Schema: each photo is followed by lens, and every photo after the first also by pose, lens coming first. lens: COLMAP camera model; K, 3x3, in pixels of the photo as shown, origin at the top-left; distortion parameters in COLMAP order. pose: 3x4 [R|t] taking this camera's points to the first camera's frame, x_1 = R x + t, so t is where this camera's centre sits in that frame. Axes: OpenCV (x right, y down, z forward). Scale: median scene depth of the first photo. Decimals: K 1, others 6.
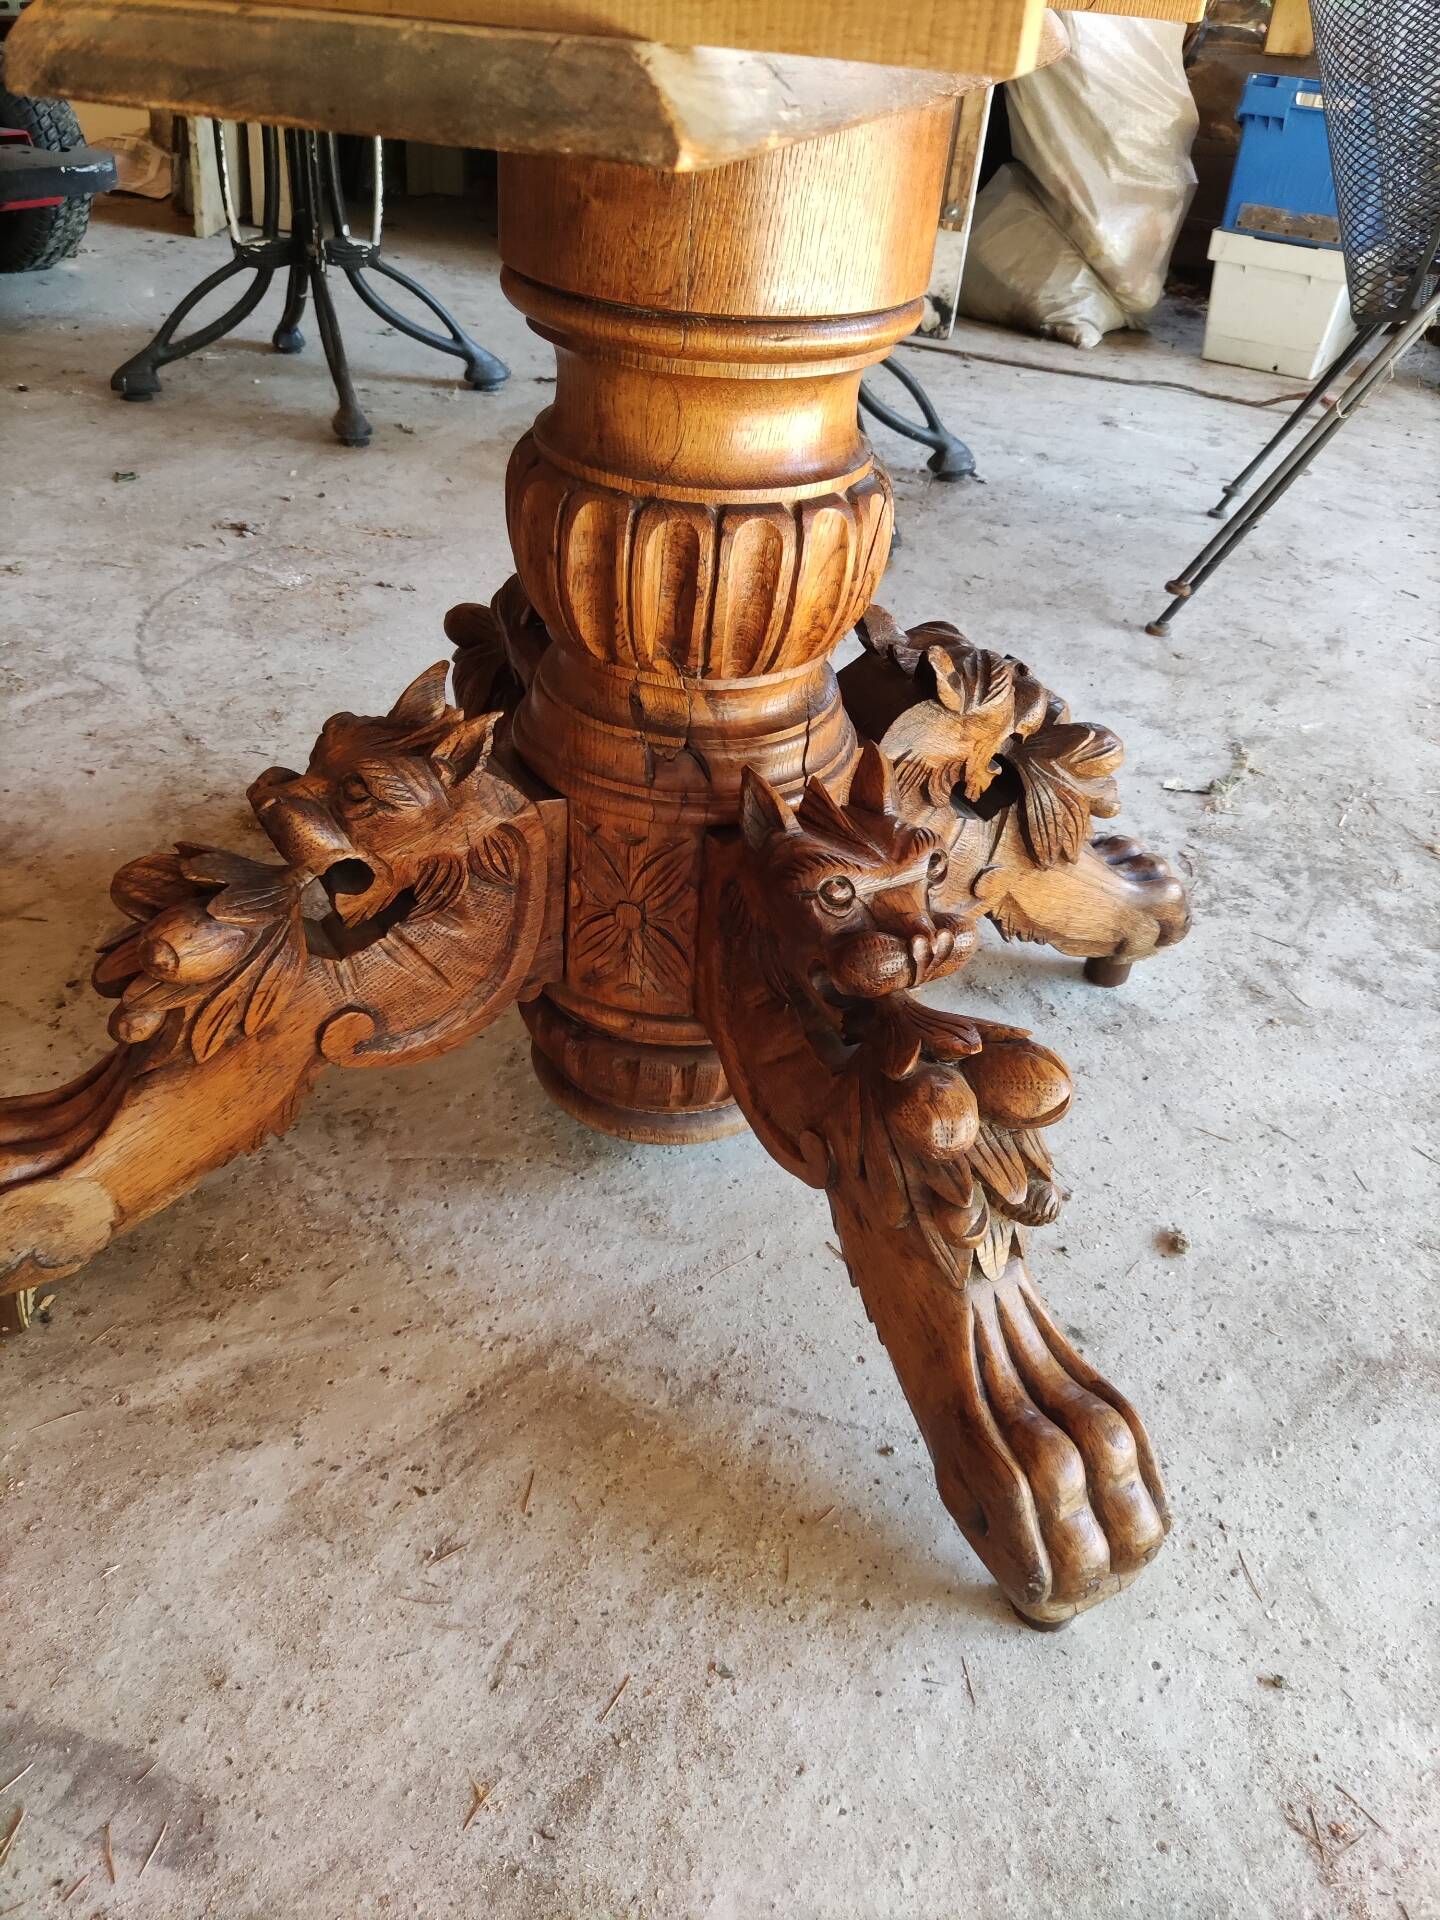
lens RADIAL K [[1436.6, 0, 710.7], [0, 1436.6, 943.8], [0, 0, 1]] dist [0.097054, -0.164091]
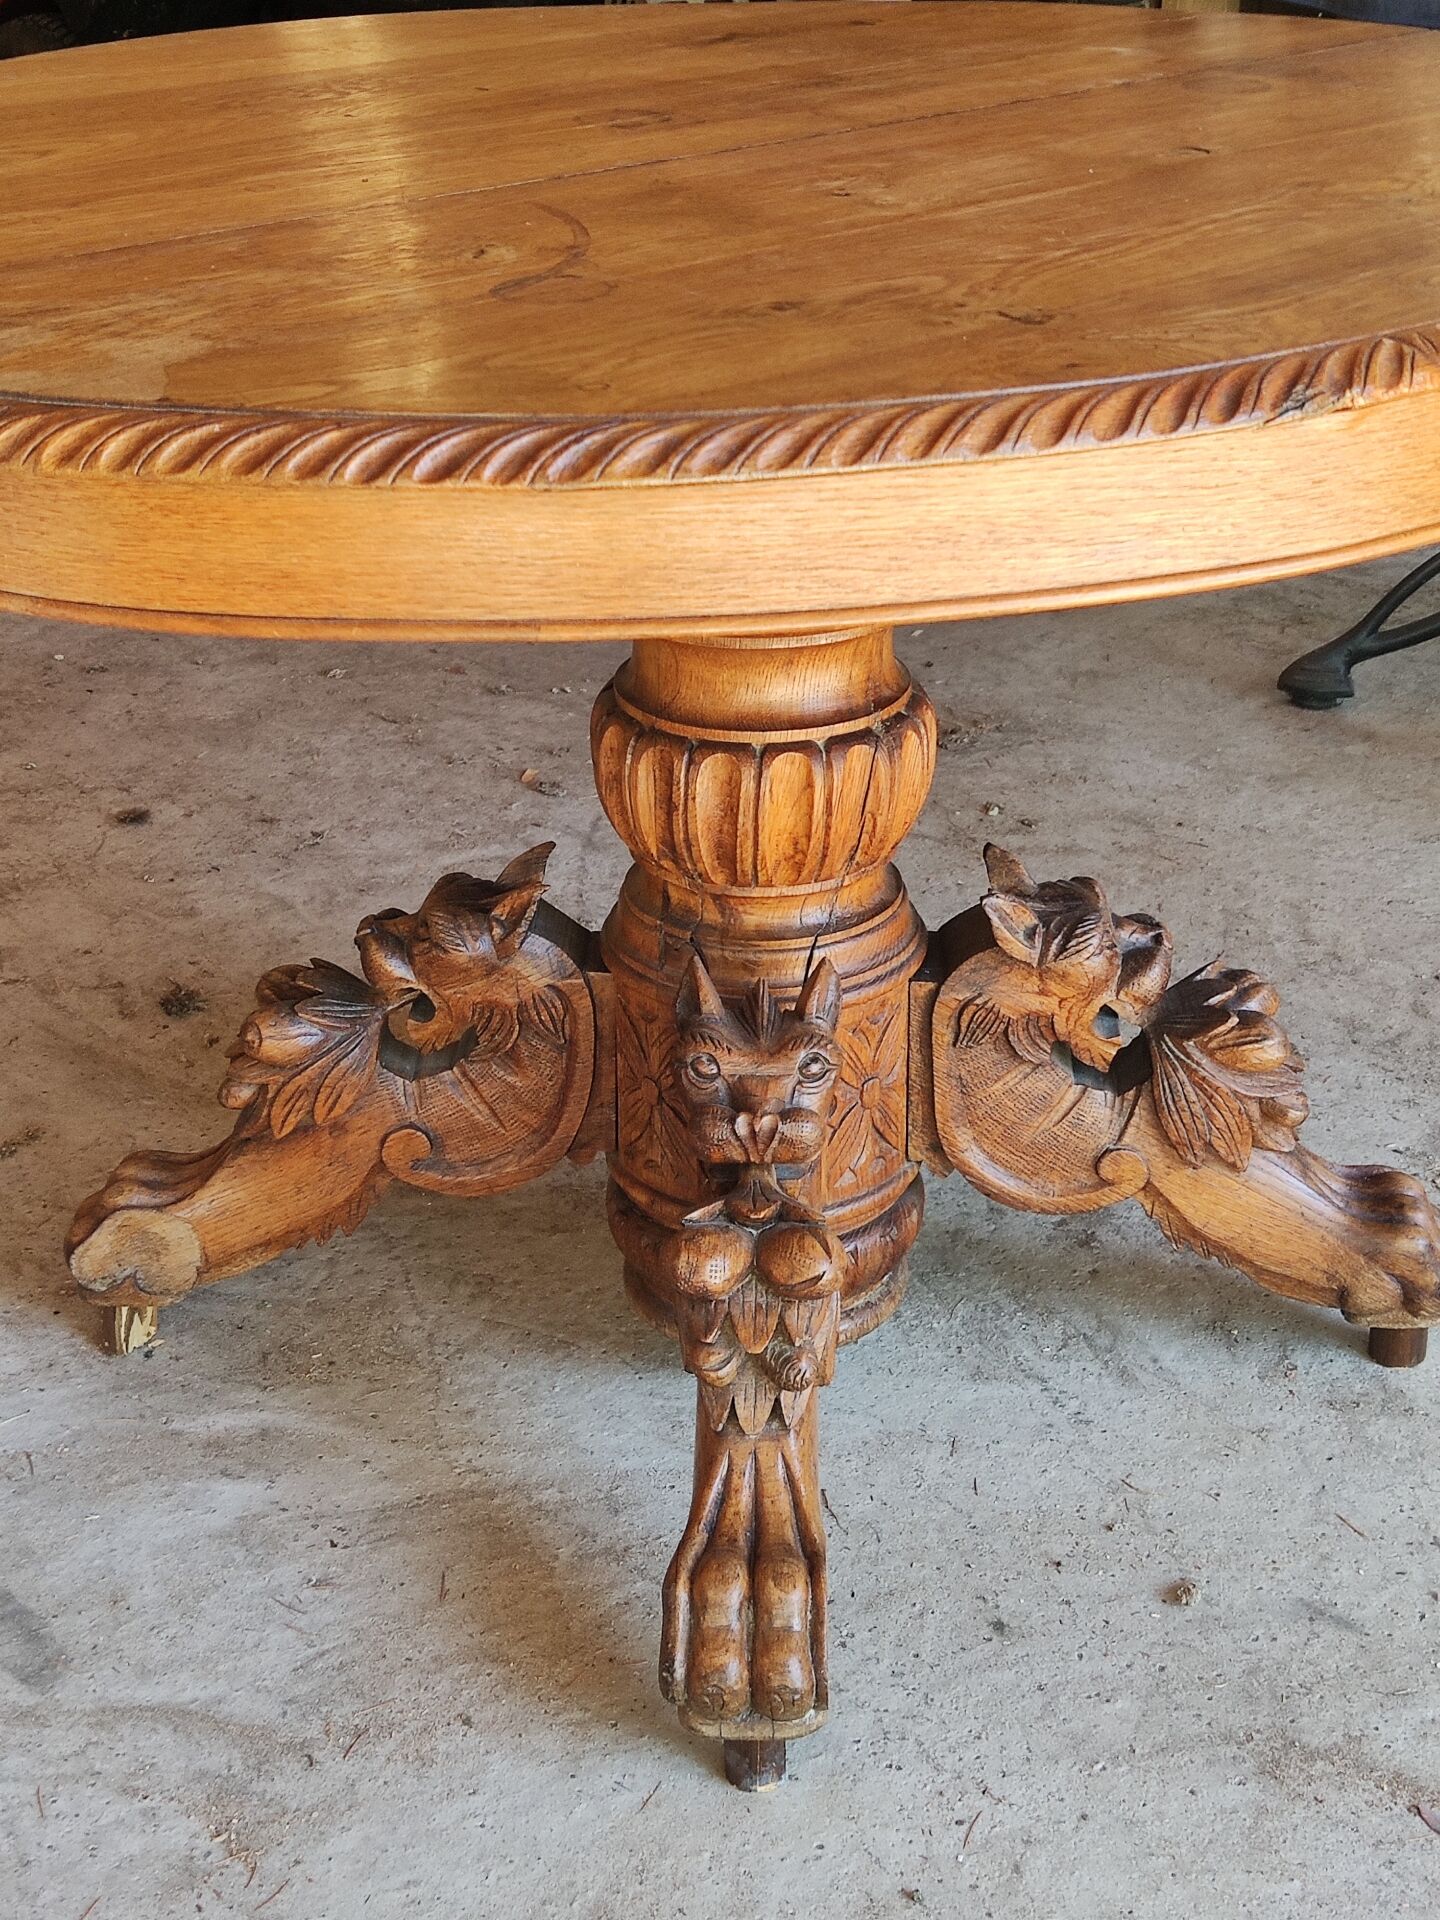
lens RADIAL K [[2902.4, 0, 723.5], [0, 2902.4, 860.1], [0, 0, 1]] dist [0.148492, -0.421070]
pose [[0.859376, 0.127360, -0.495229, 1.038298], [-0.230412, 0.961040, -0.152682, 0.132408], [0.456489, 0.245318, 0.855241, -0.870952]]
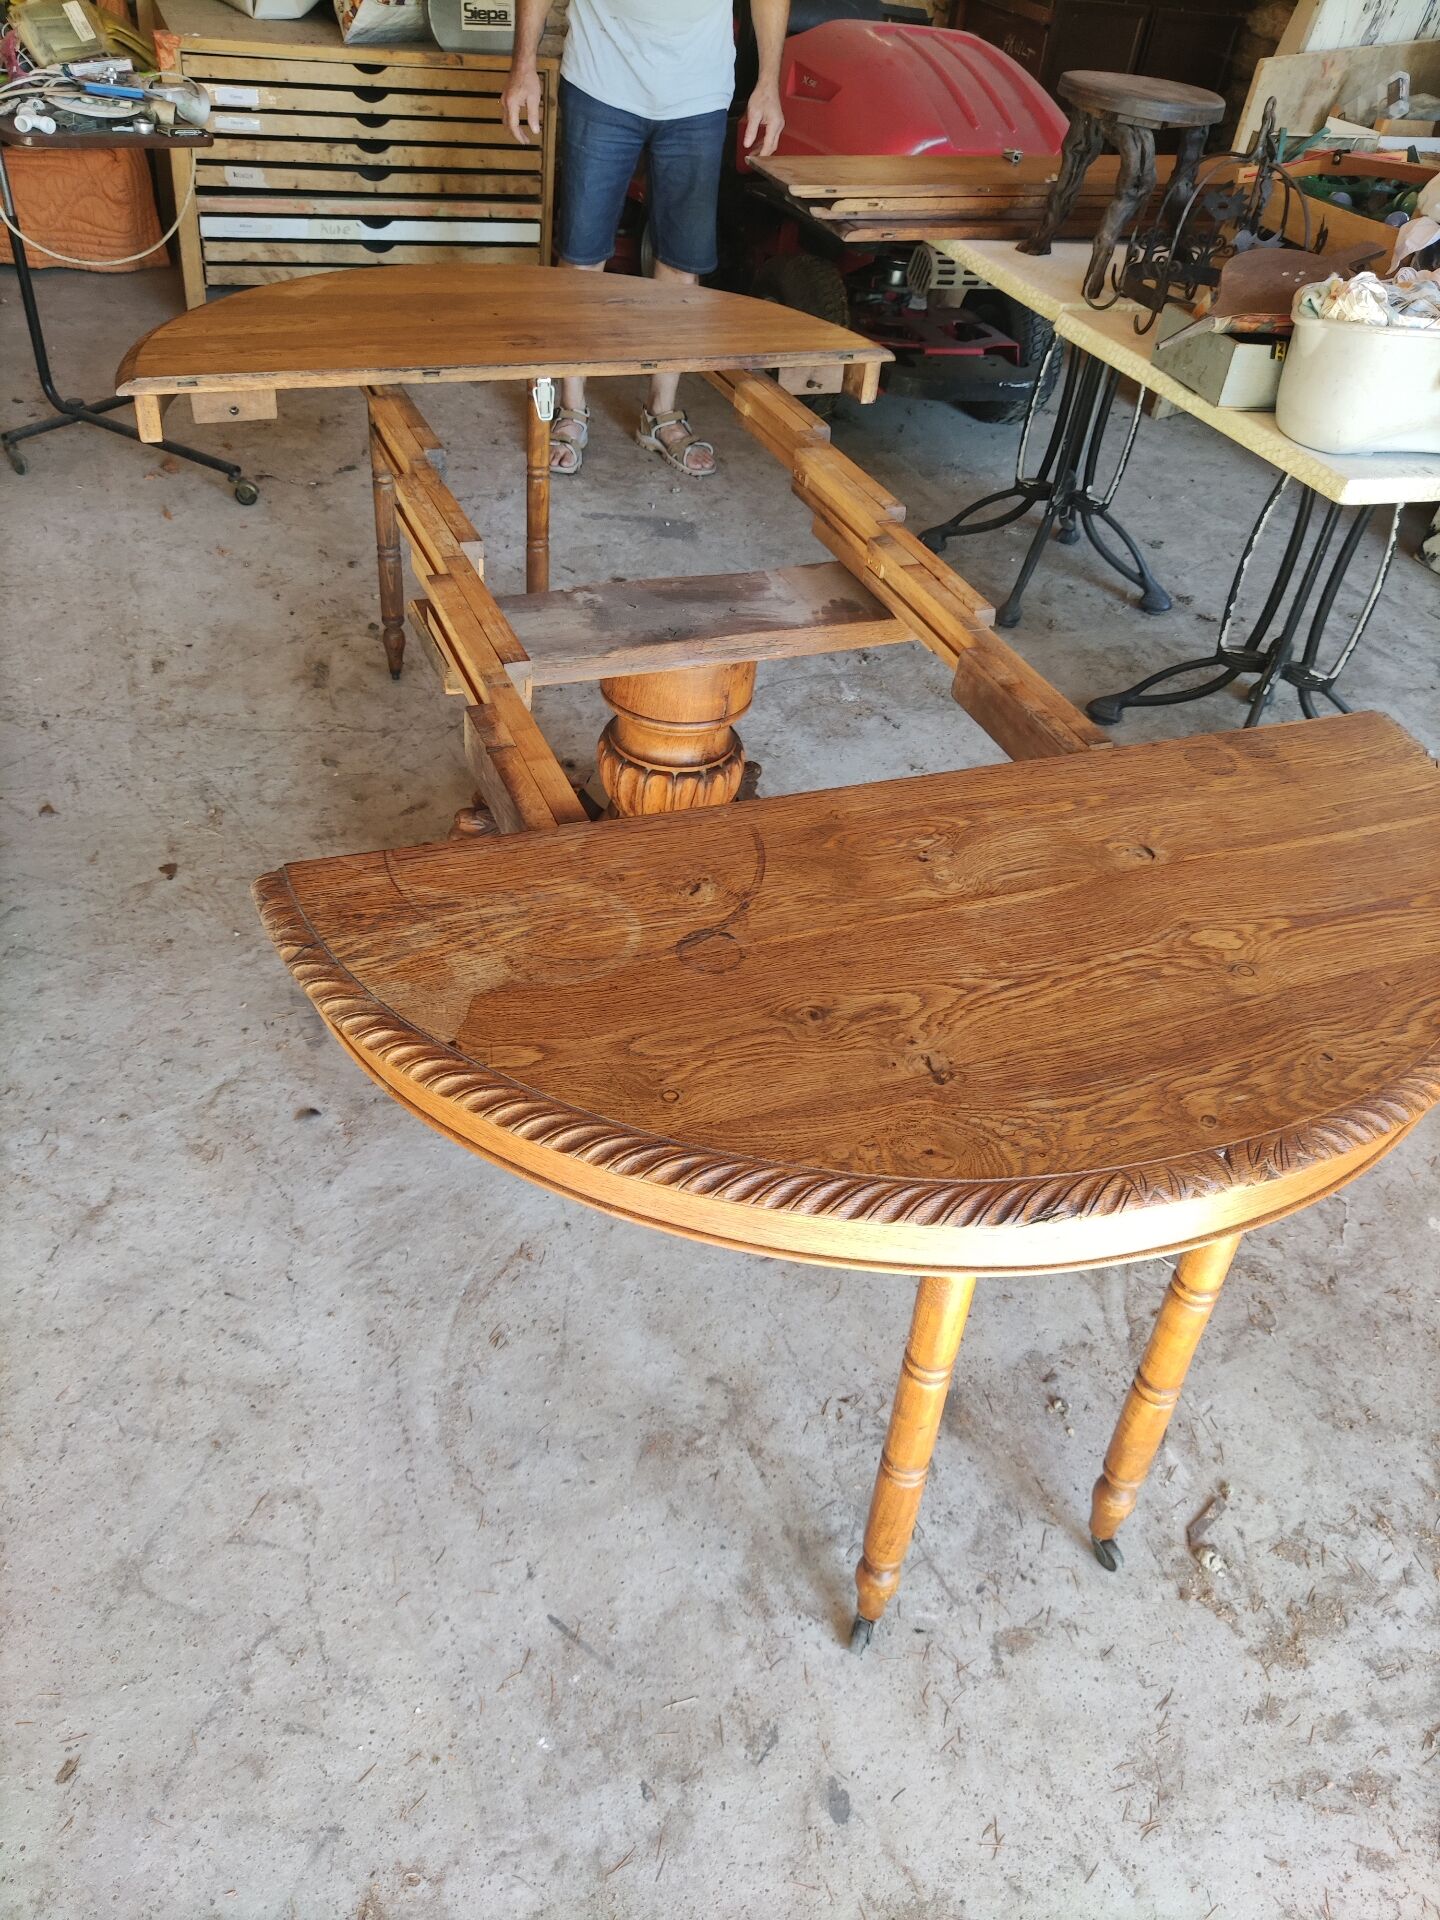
lens RADIAL K [[1447.1, 0, 728.0], [0, 1447.1, 931.5], [0, 0, 1]] dist [0.100538, -0.166801]
pose [[0.669707, 0.459828, -0.583139, 1.652714], [-0.462872, 0.872514, 0.156426, -0.460129], [0.580725, 0.165159, 0.797170, -0.933680]]
